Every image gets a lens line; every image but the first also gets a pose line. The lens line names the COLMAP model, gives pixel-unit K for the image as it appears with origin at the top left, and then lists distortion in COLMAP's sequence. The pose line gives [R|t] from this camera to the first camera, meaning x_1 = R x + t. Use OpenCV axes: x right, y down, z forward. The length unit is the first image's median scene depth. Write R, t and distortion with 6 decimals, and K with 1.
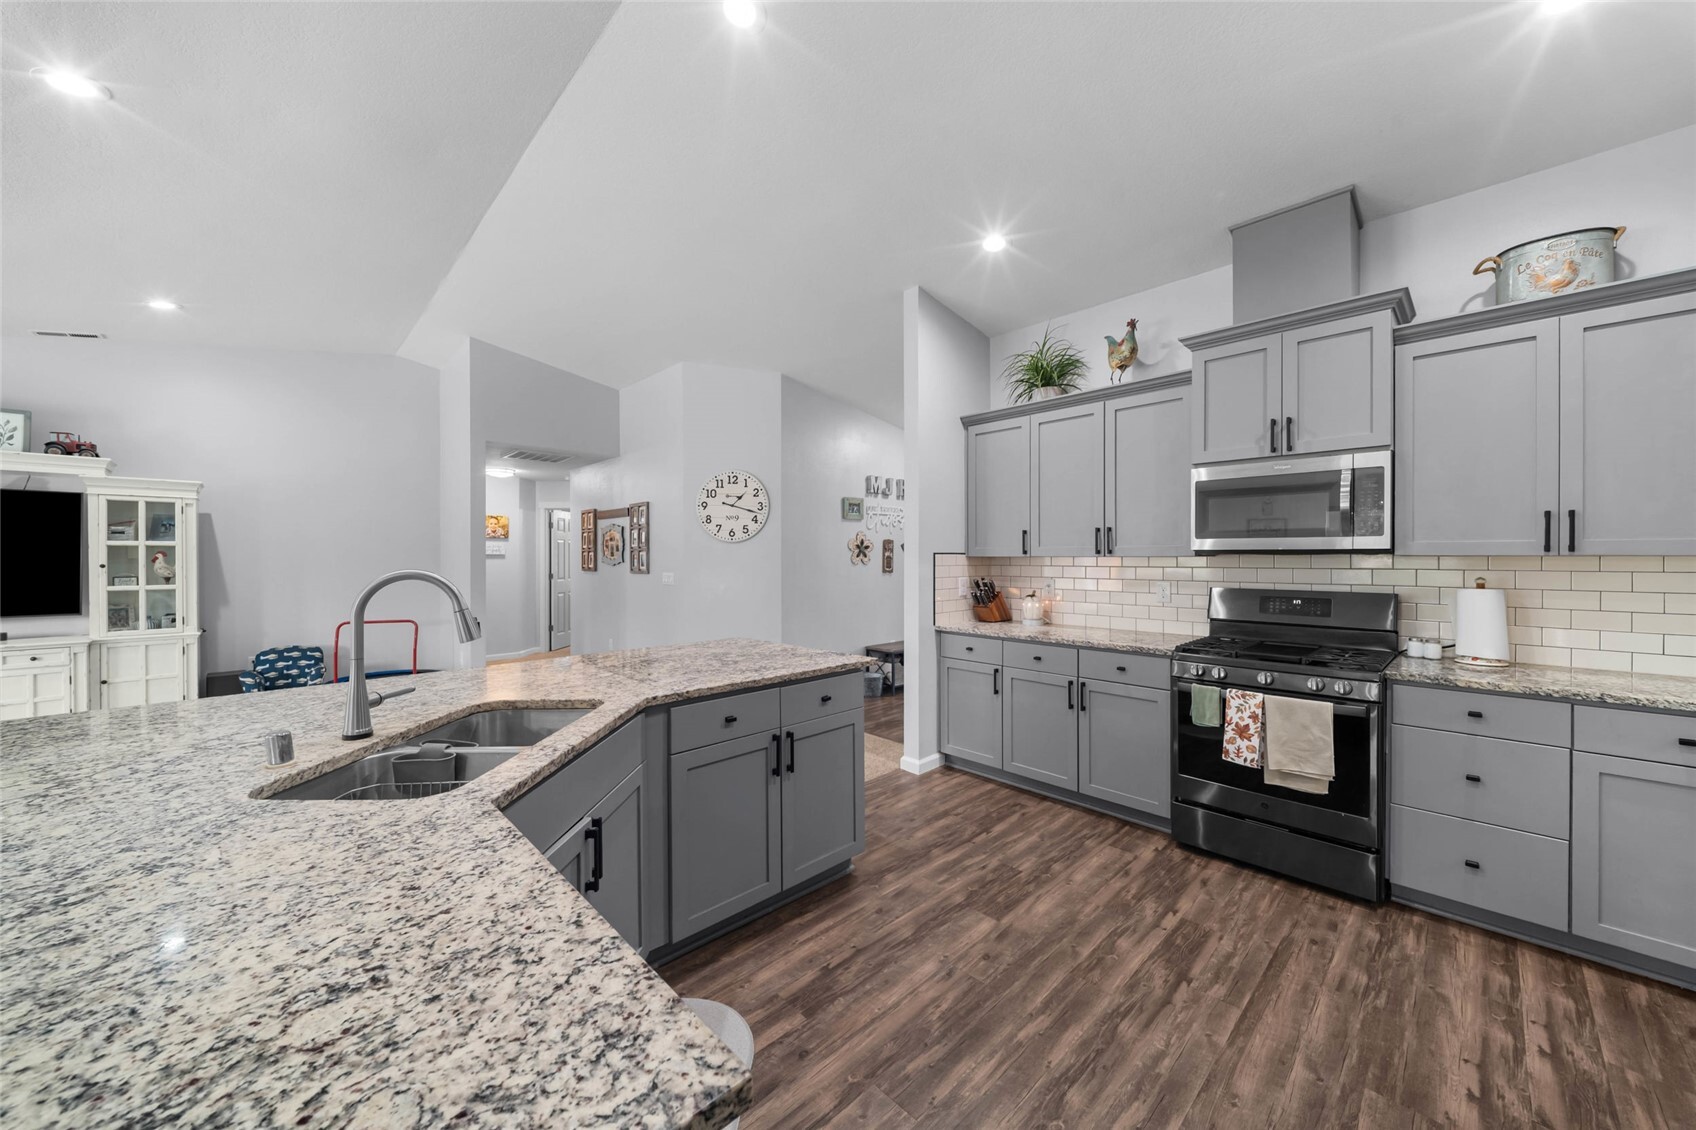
lens RADIAL K [[602.3, 0, 844.8], [0, 602.3, 556.7], [0, 0, 1]] dist [-0.004528, -0.000950]
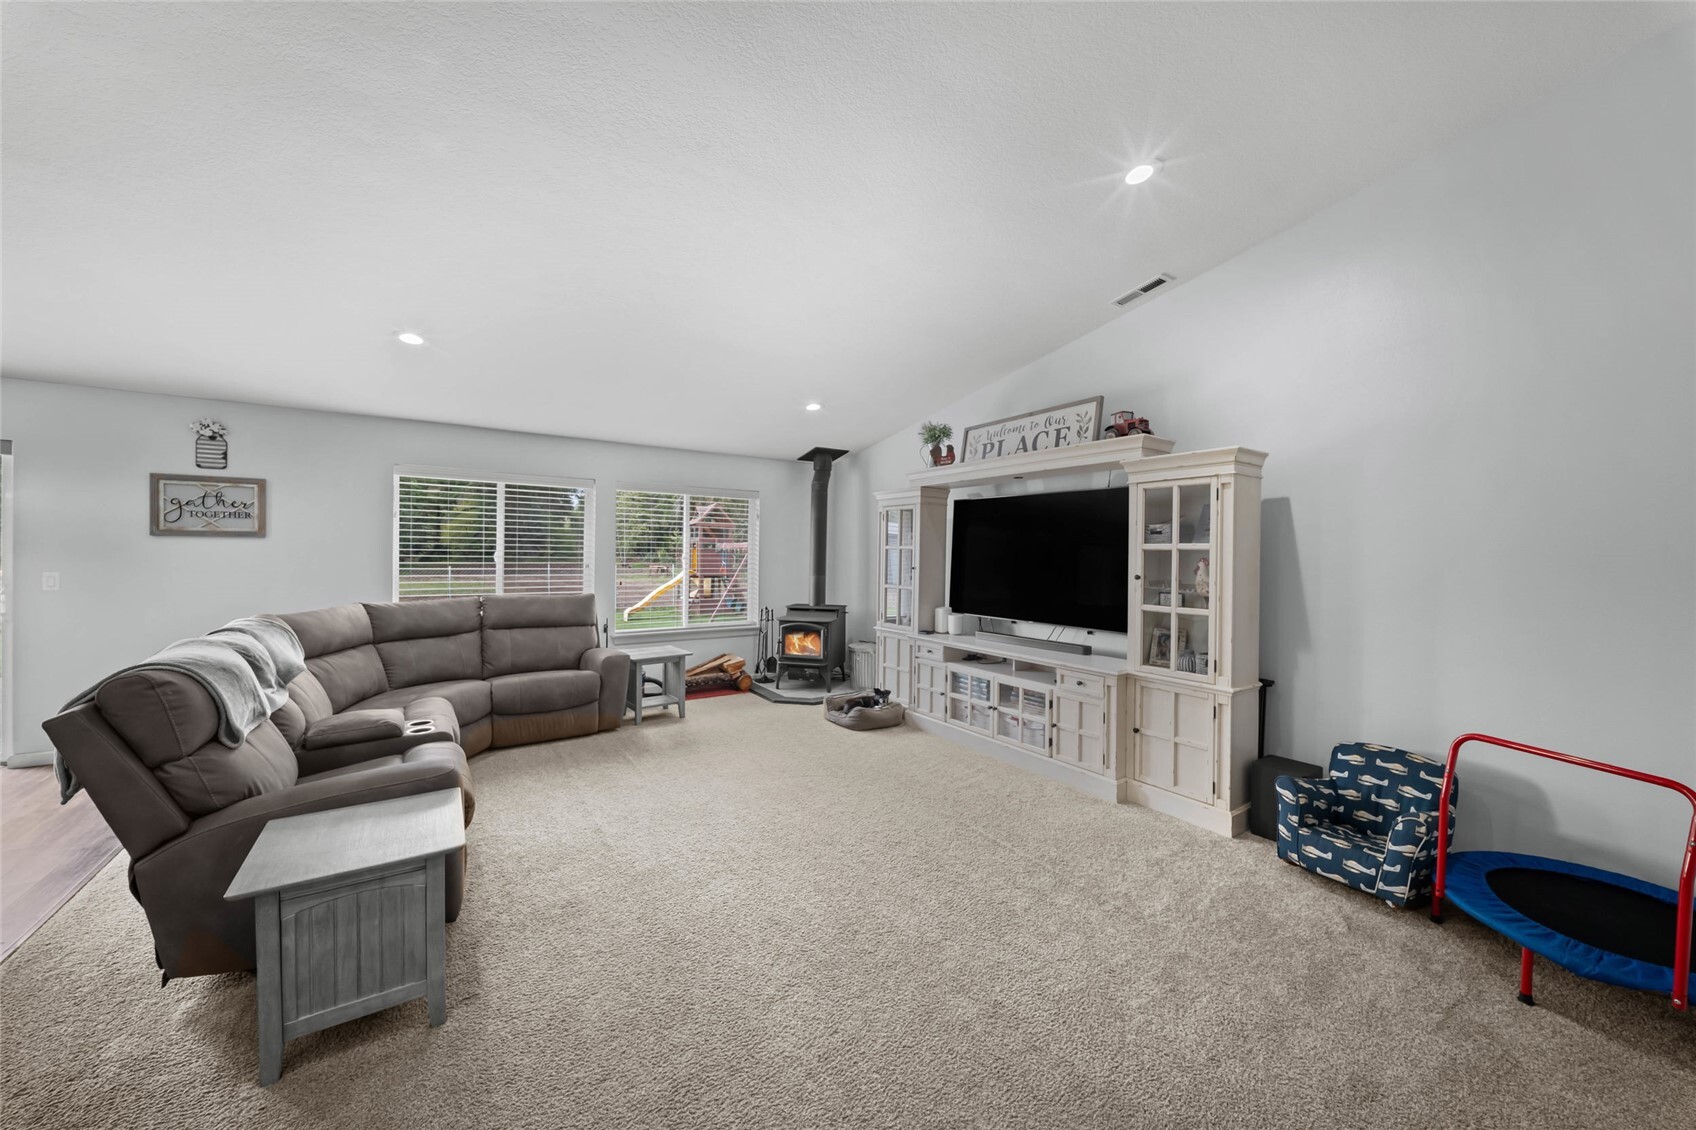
lens RADIAL K [[602.3, 0, 864.3], [0, 602.3, 558.3], [0, 0, 1]] dist [-0.004528, -0.000950]
pose [[-0.164268, 0.004804, -0.986404, -0.420121], [-0.011134, 0.999915, 0.006724, -0.009226], [0.986353, 0.012087, -0.164201, 0.753495]]
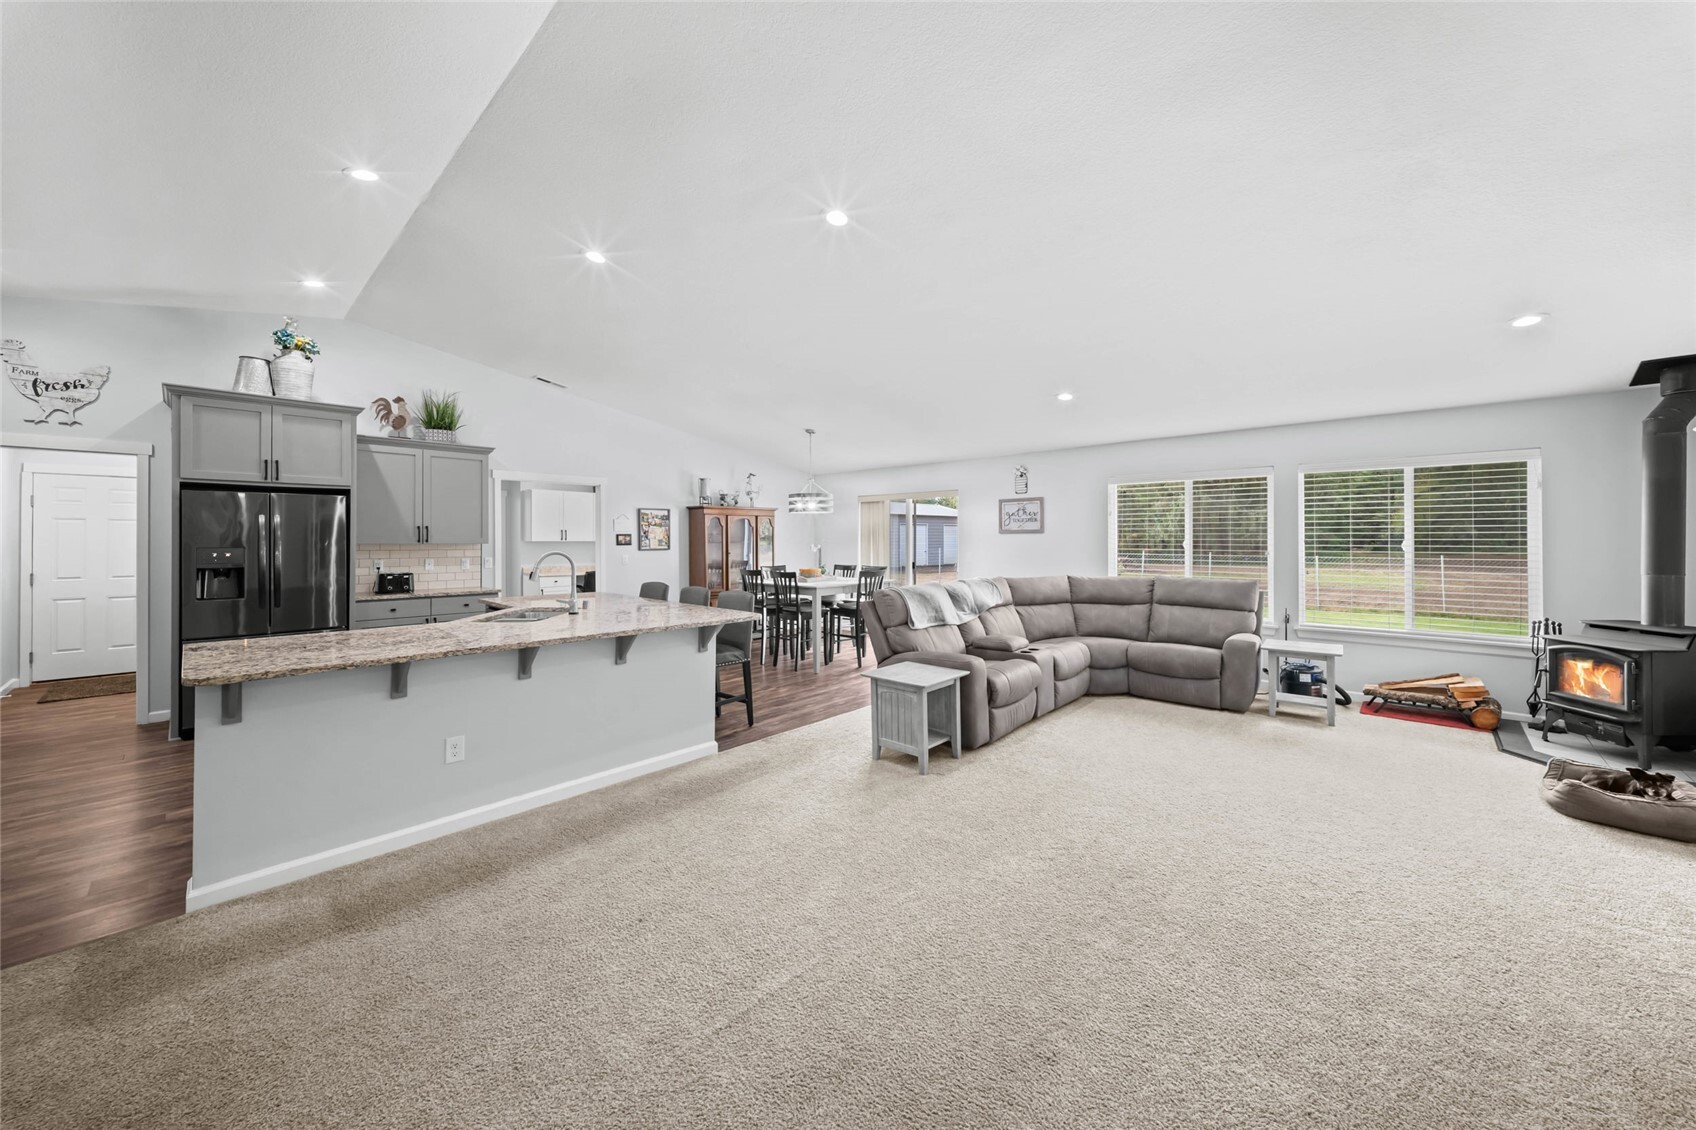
lens RADIAL K [[602.3, 0, 835.3], [0, 602.3, 543.9], [0, 0, 1]] dist [-0.004528, -0.000950]
pose [[-0.999096, 0.001669, -0.042474, -0.599385], [0.001378, 0.999975, 0.006879, -0.008554], [0.042485, 0.006814, -0.999074, 1.176789]]
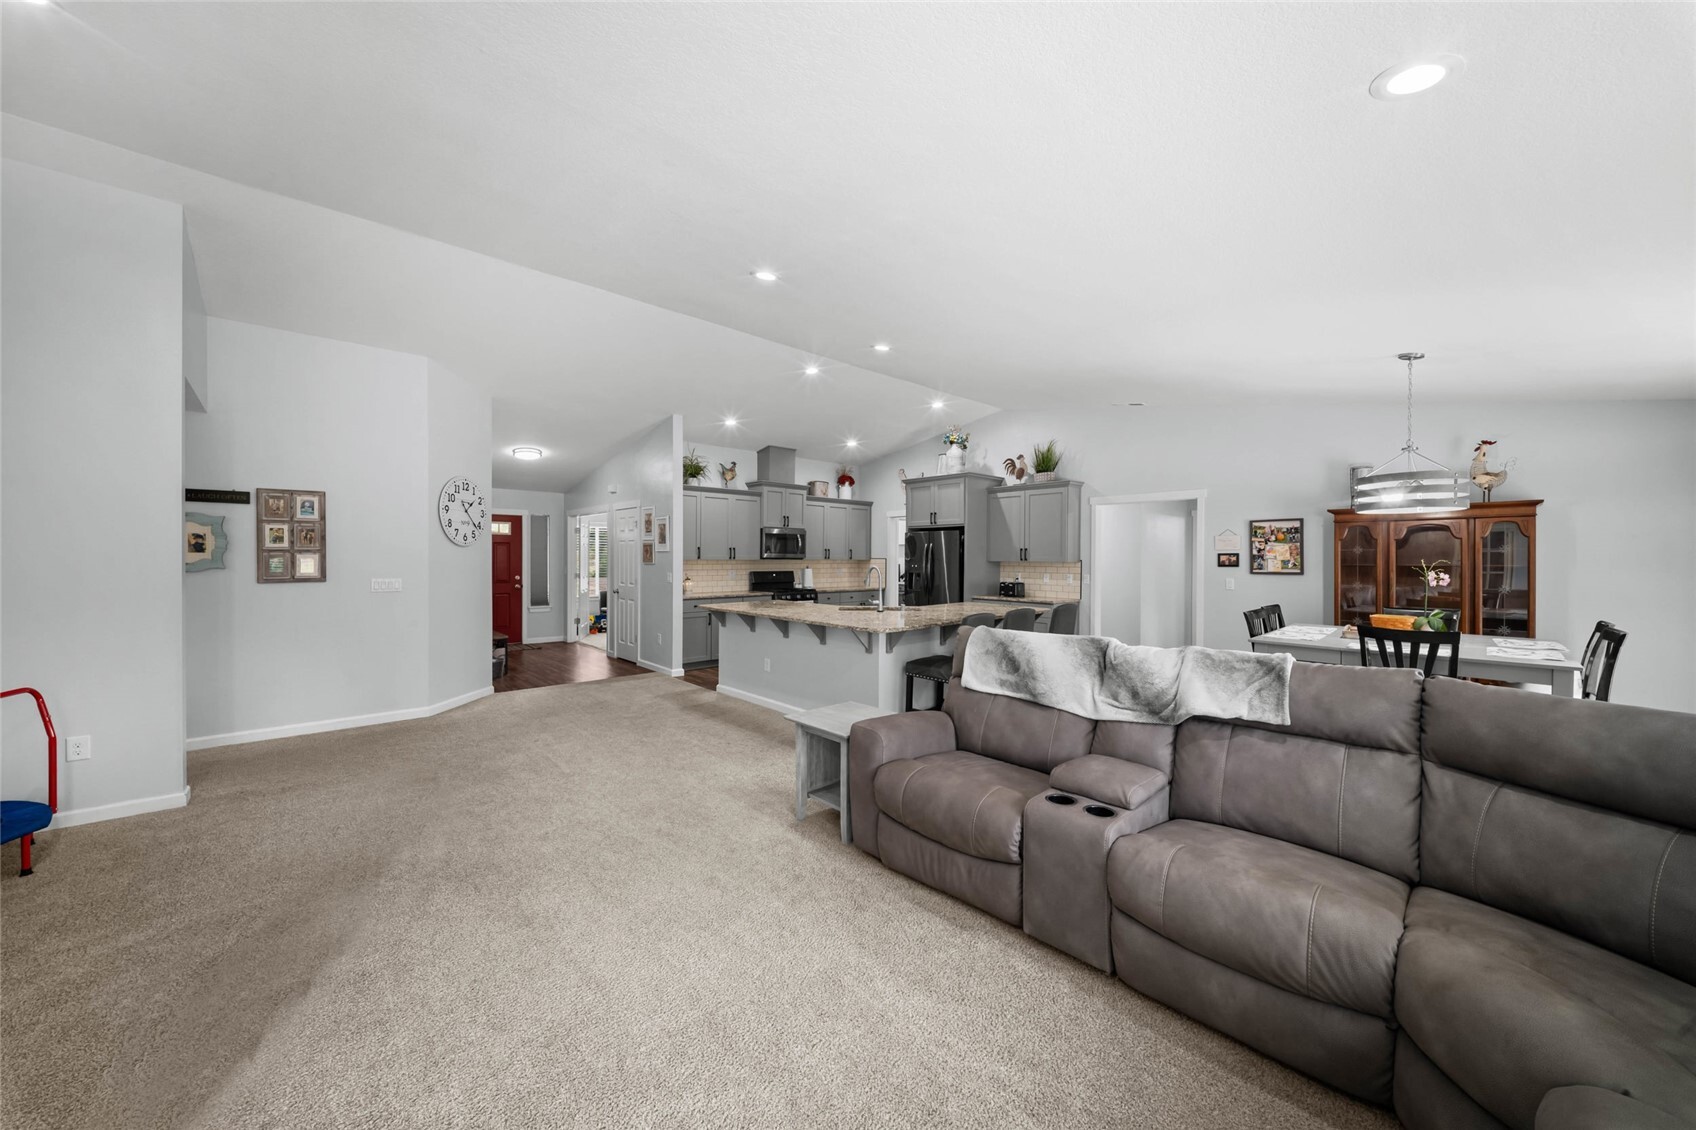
lens RADIAL K [[602.3, 0, 865.5], [0, 602.3, 552.3], [0, 0, 1]] dist [-0.004528, -0.000950]
pose [[0.006720, 0.007163, 0.999952, -1.439137], [-0.006395, 0.999954, -0.007121, -0.012019], [-0.999957, -0.006347, 0.006766, 0.342698]]
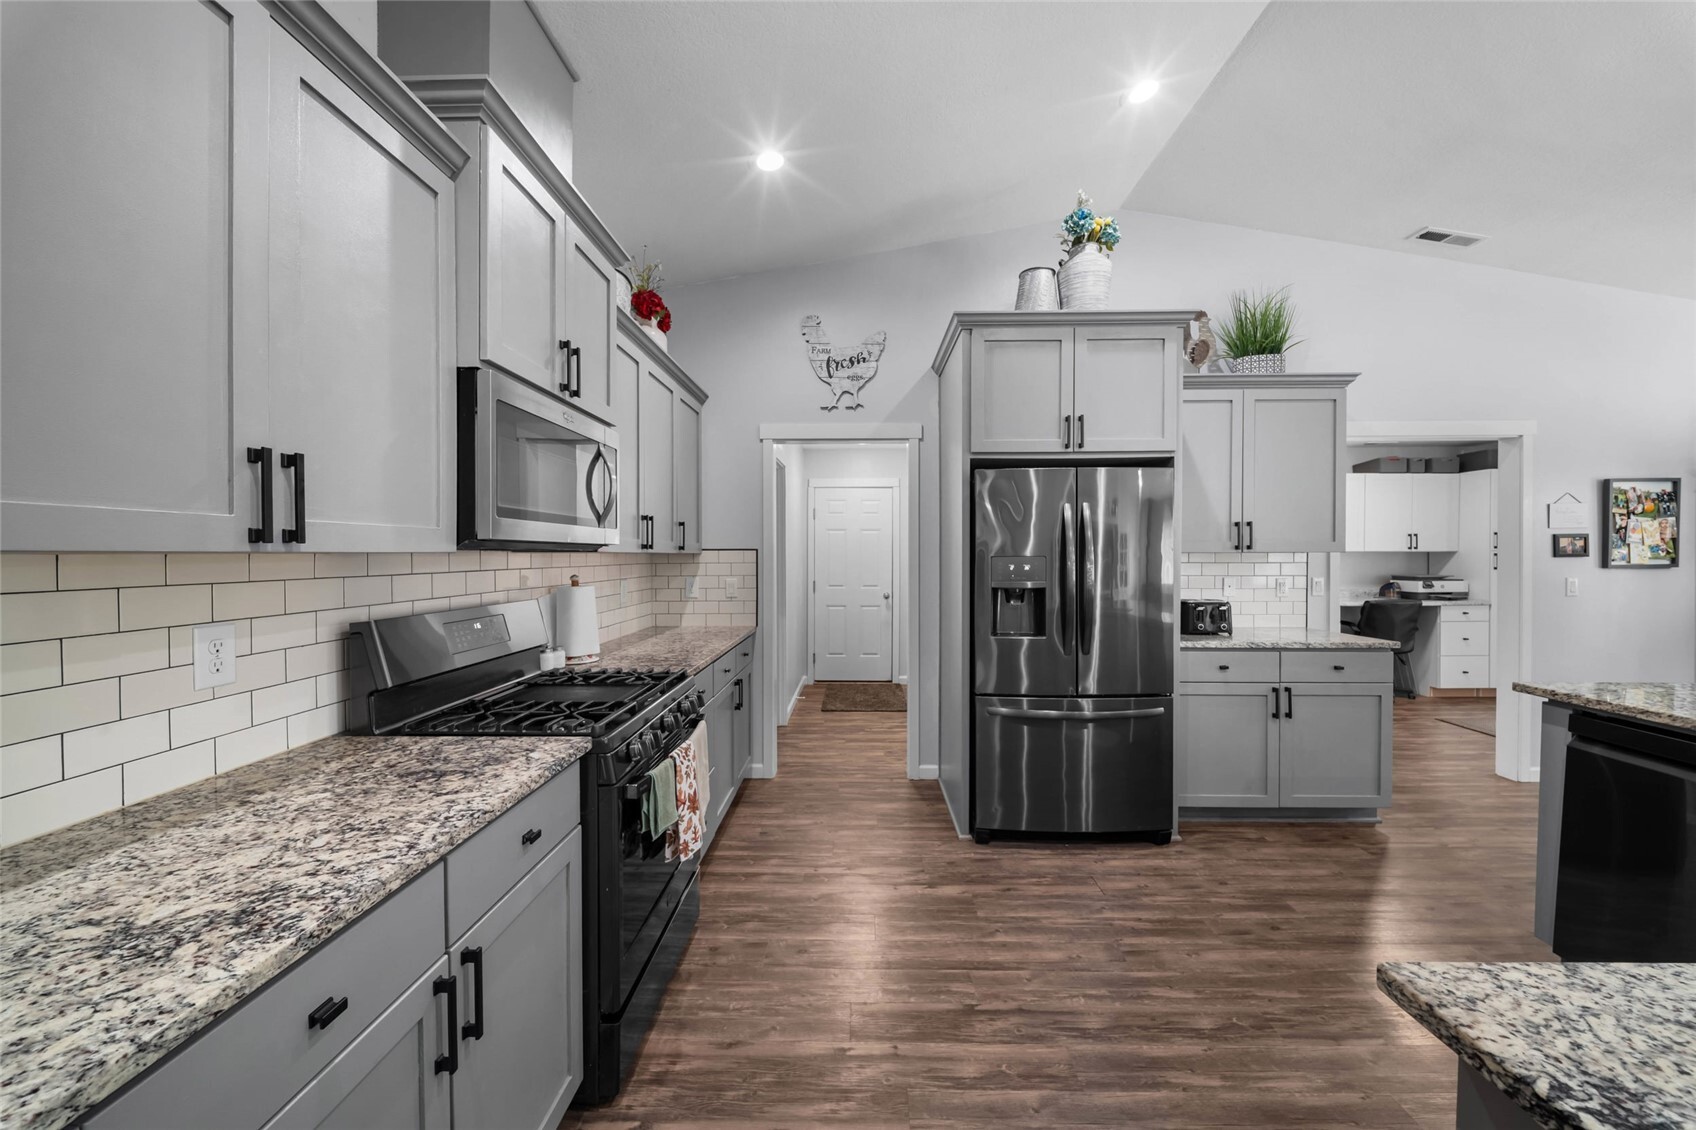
lens RADIAL K [[602.3, 0, 856.2], [0, 602.3, 569.7], [0, 0, 1]] dist [-0.004528, -0.000950]
pose [[-0.708698, -0.013427, 0.705384, 0.004145], [0.002866, 0.999756, 0.021910, 0.002075], [-0.705506, 0.017549, -0.708486, 0.746599]]
